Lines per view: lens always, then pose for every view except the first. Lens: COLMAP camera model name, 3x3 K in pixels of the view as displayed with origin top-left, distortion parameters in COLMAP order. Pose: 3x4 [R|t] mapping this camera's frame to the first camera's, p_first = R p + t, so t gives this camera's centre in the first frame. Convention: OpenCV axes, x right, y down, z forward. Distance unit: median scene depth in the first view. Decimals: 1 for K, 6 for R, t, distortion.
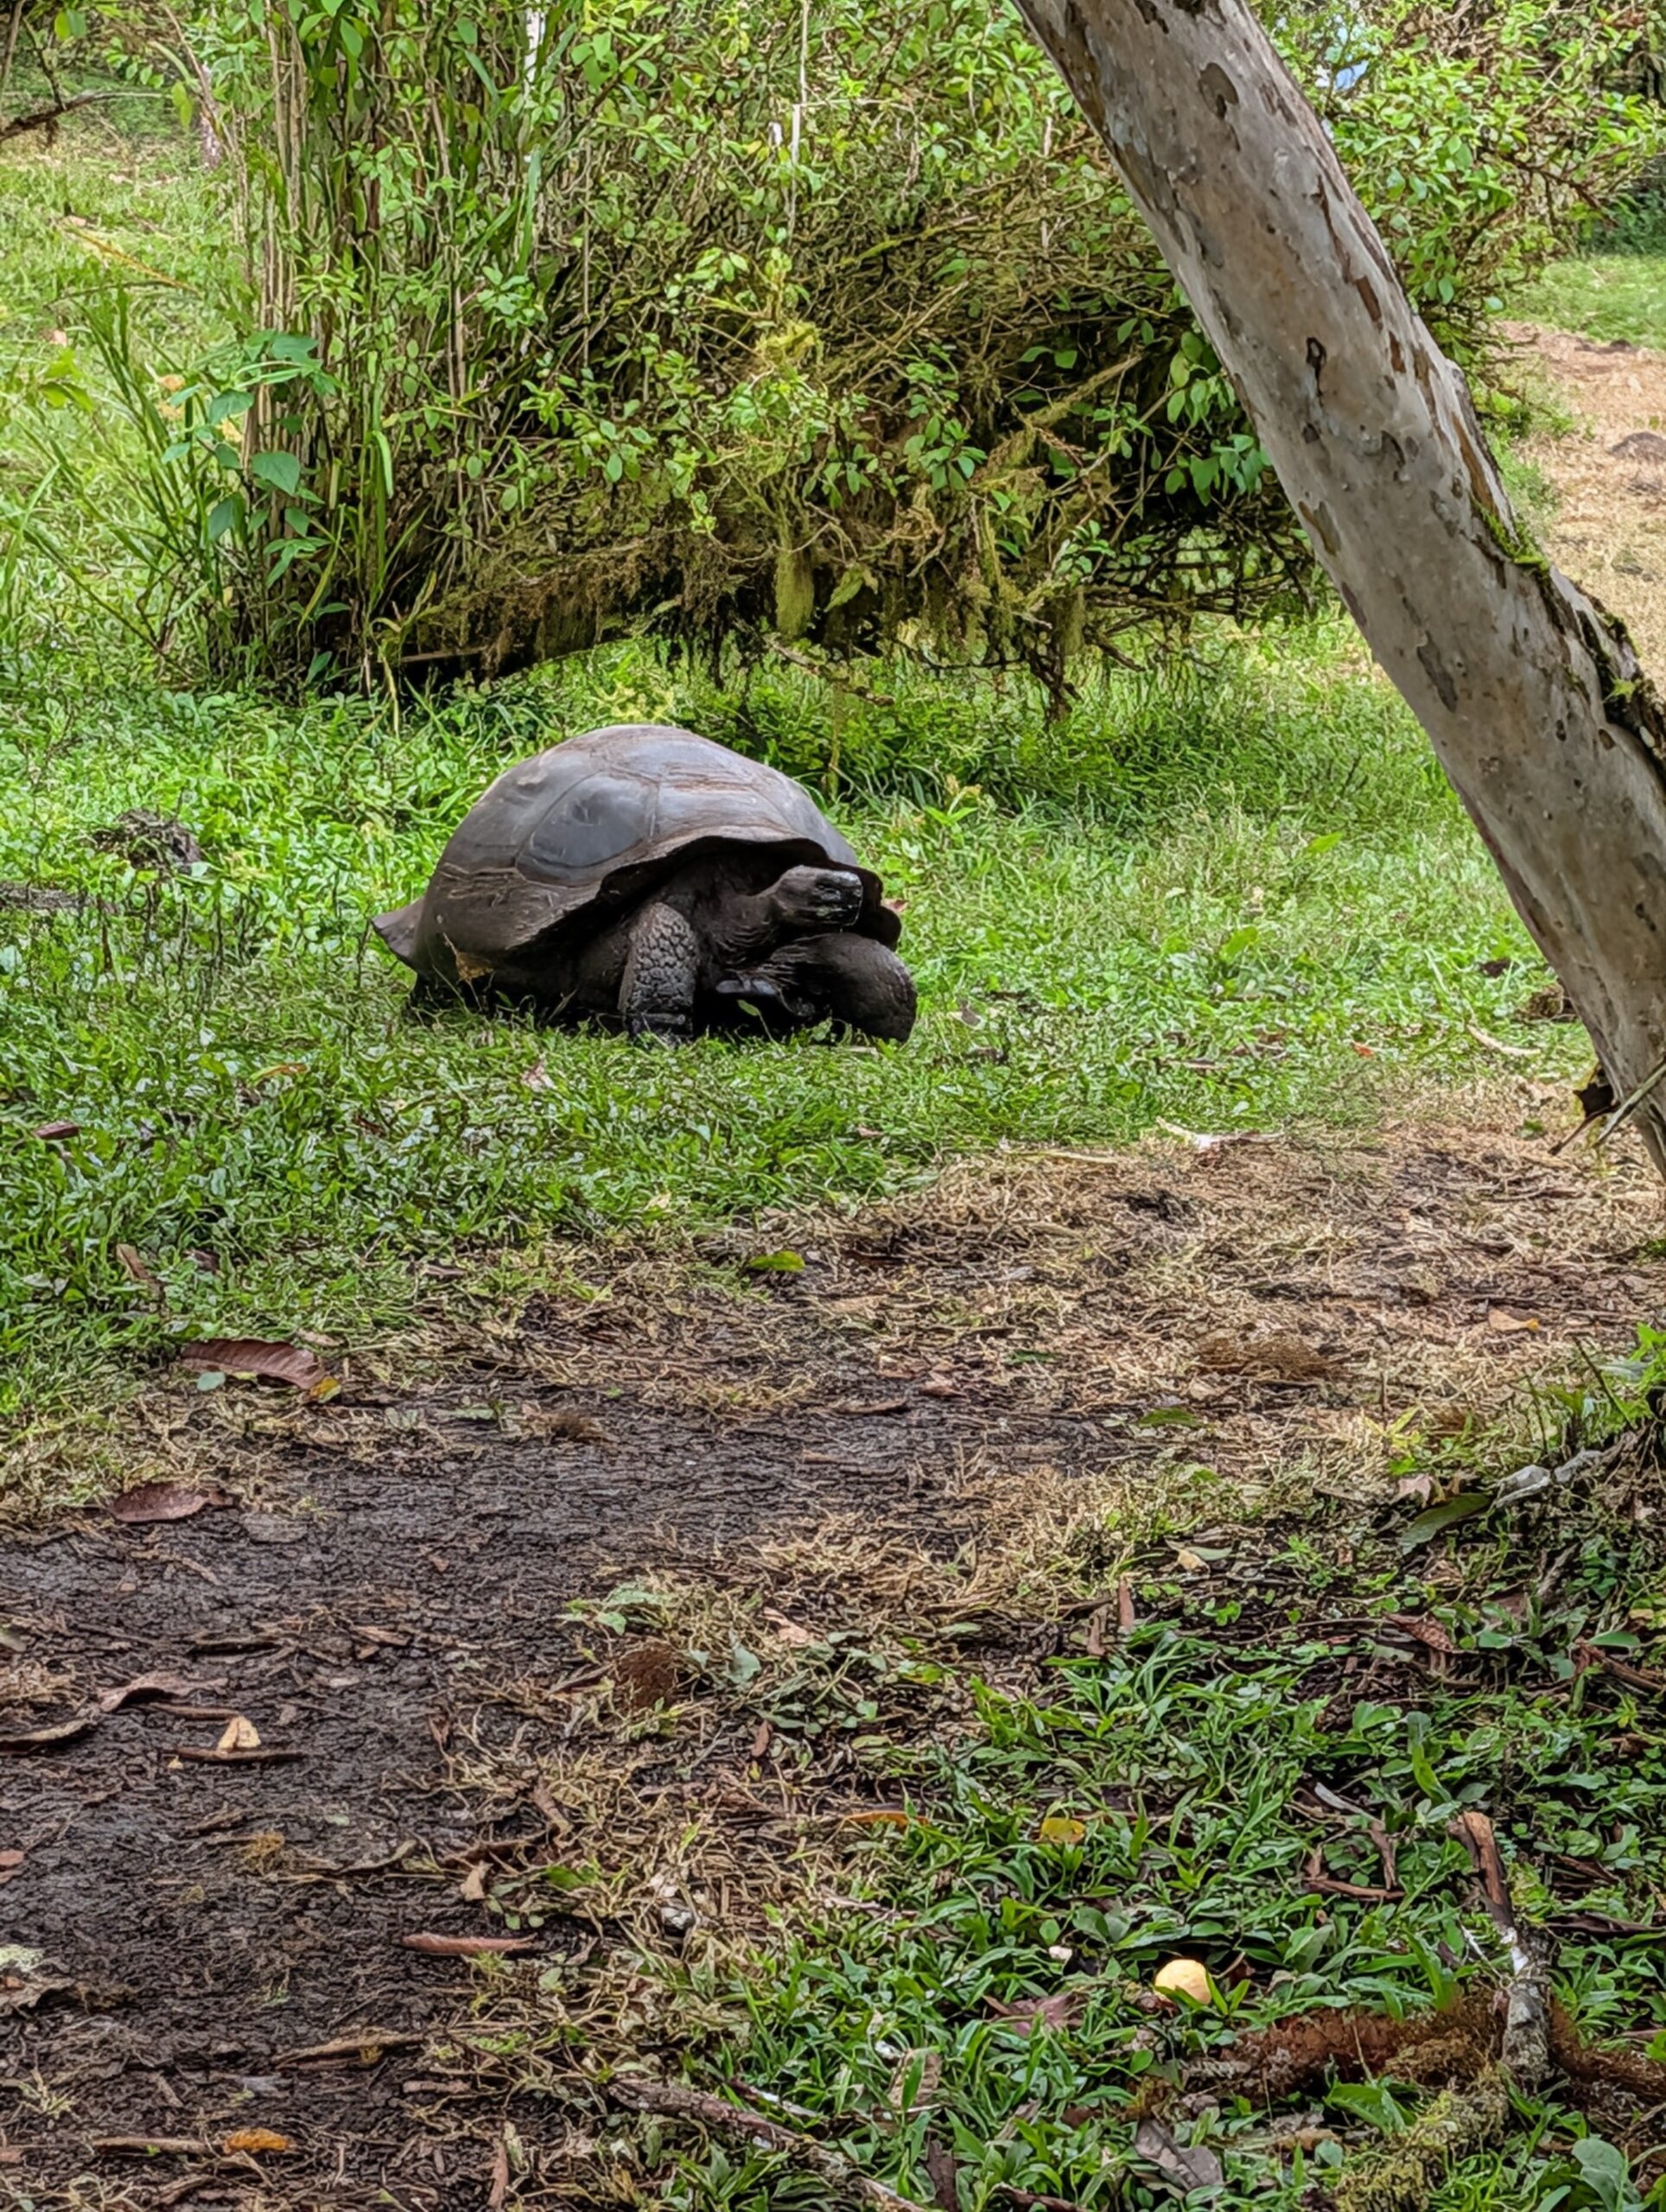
lens RADIAL K [[1543.5, 0, 828.8], [0, 1543.5, 1053.7], [0, 0, 1]] dist [0.008660, -0.003718]
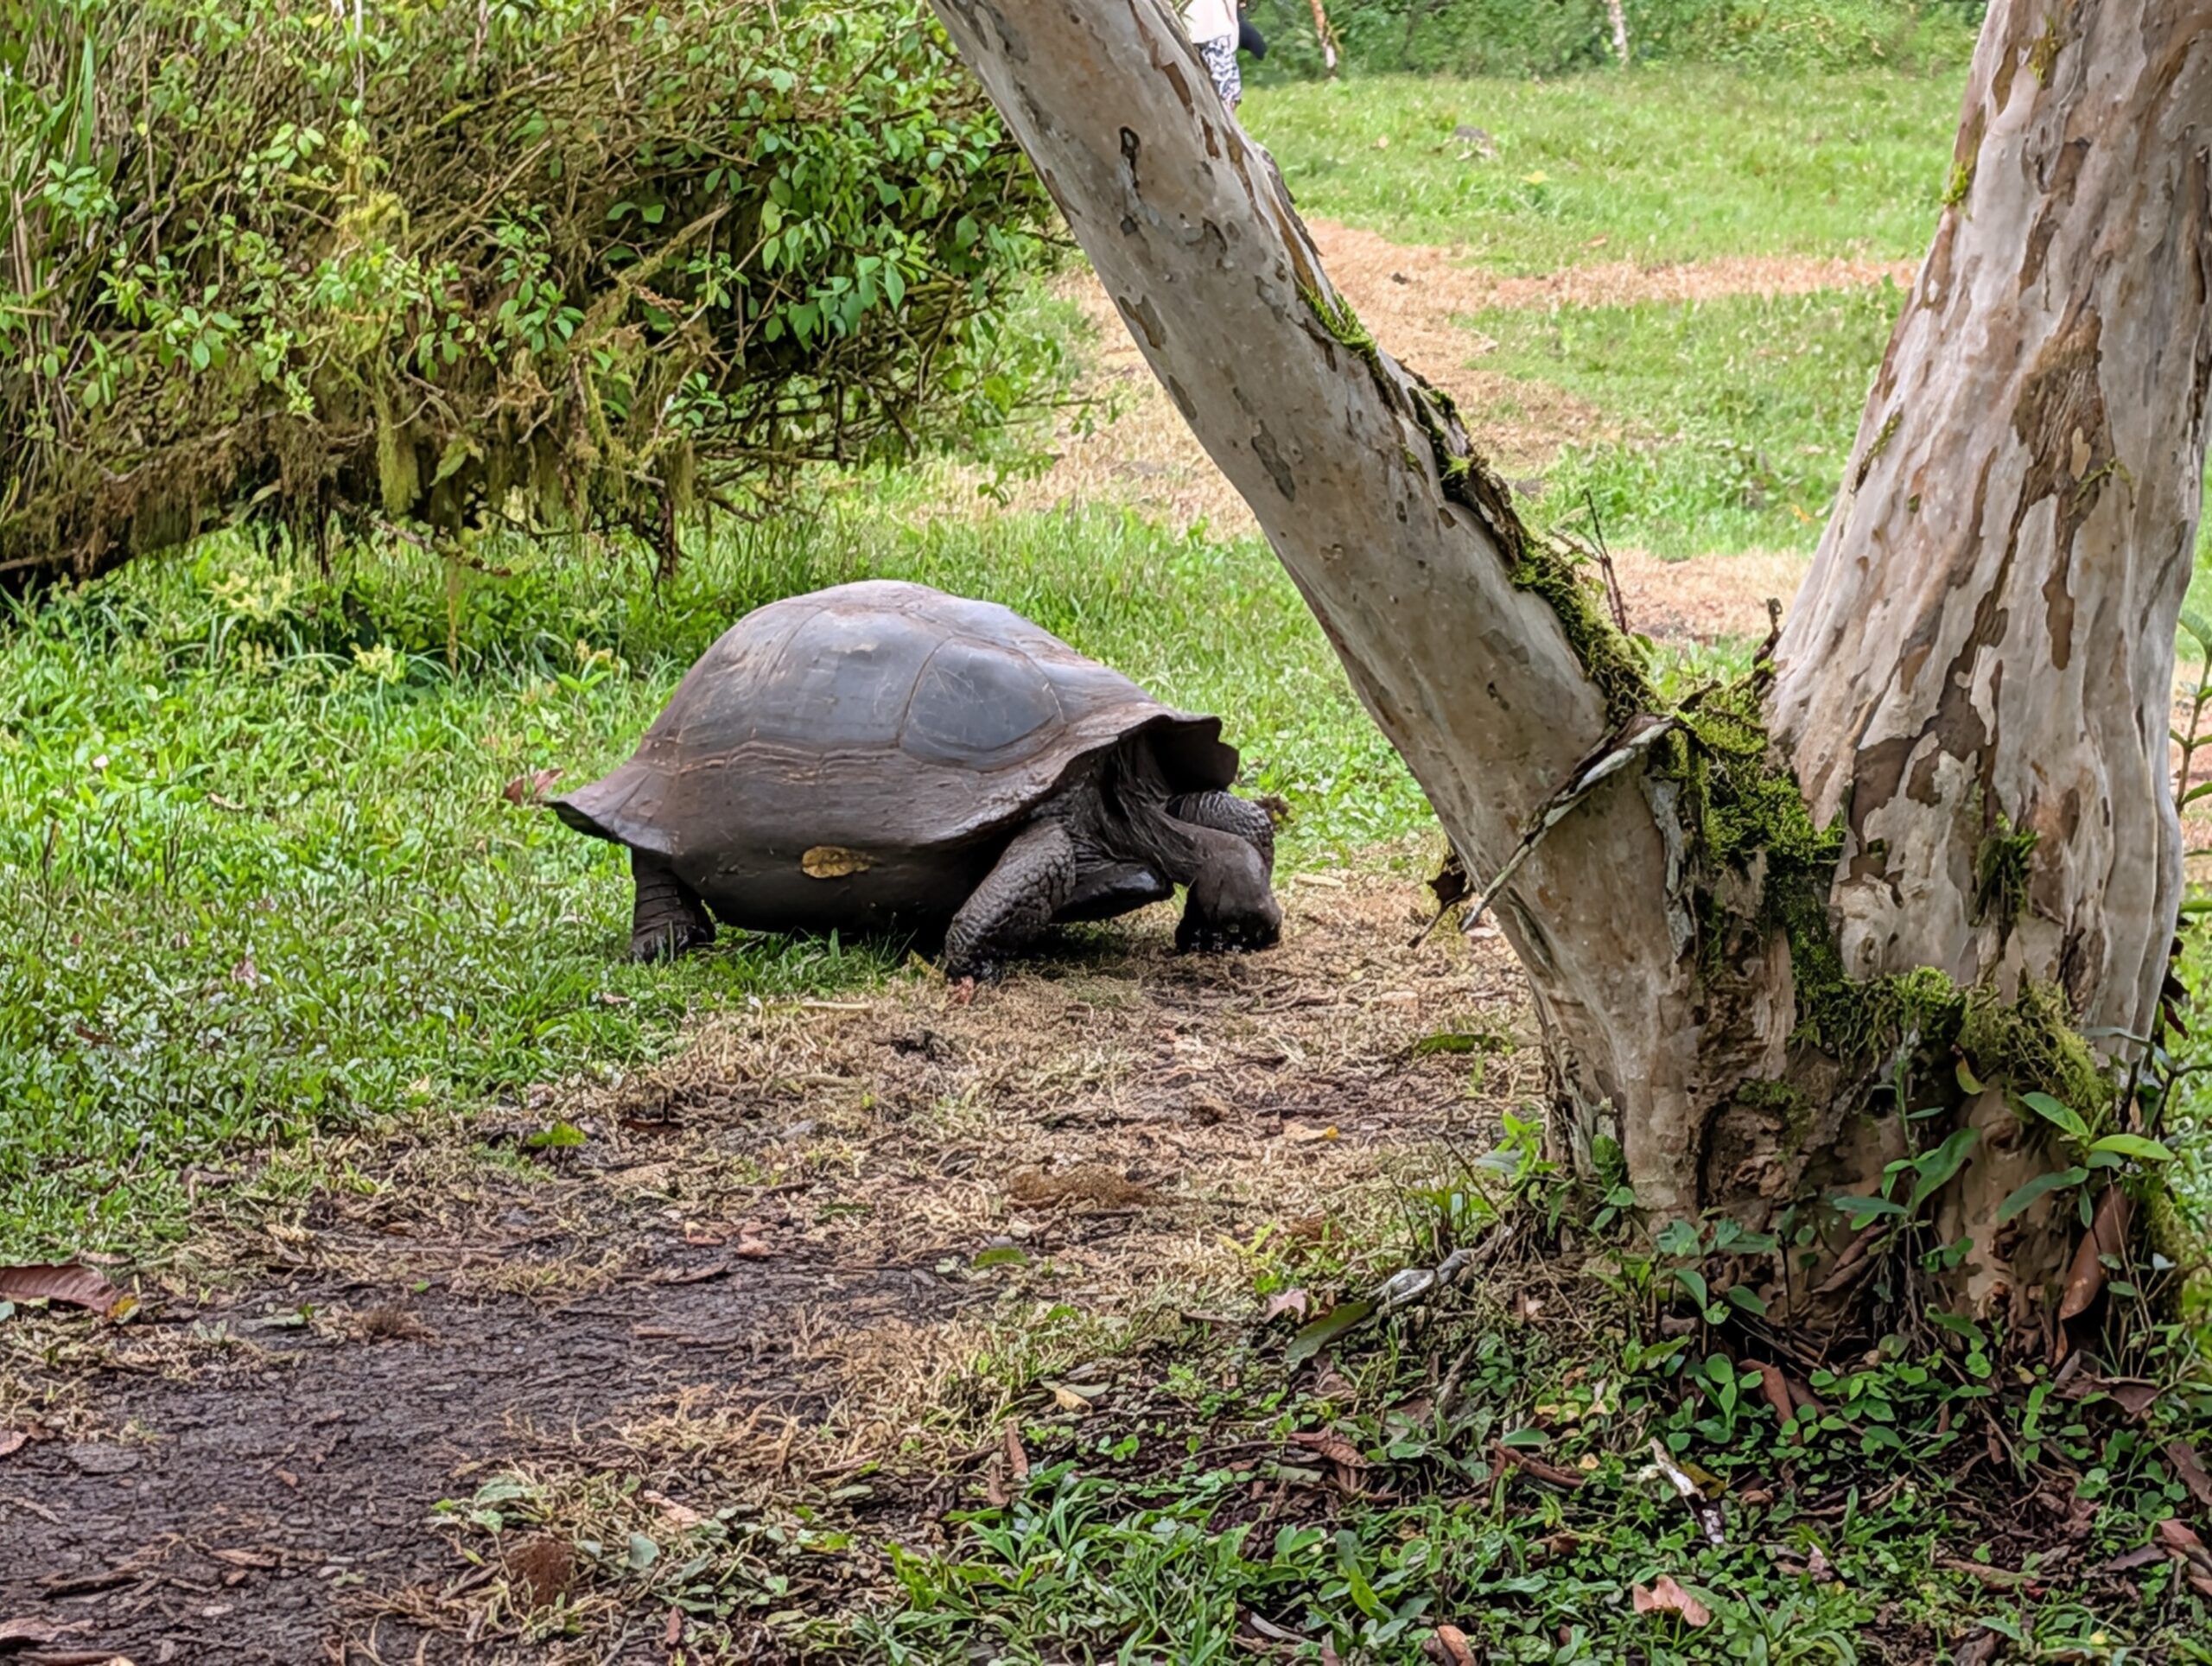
lens RADIAL K [[1661.7, 0, 1105.8], [0, 1661.7, 831.9], [0, 0, 1]] dist [0.012701, -0.004948]
pose [[0.996058, -0.083315, 0.030463, 0.285069], [0.083582, 0.996472, -0.007581, -0.018092], [-0.029724, 0.010098, 0.999507, -0.050589]]
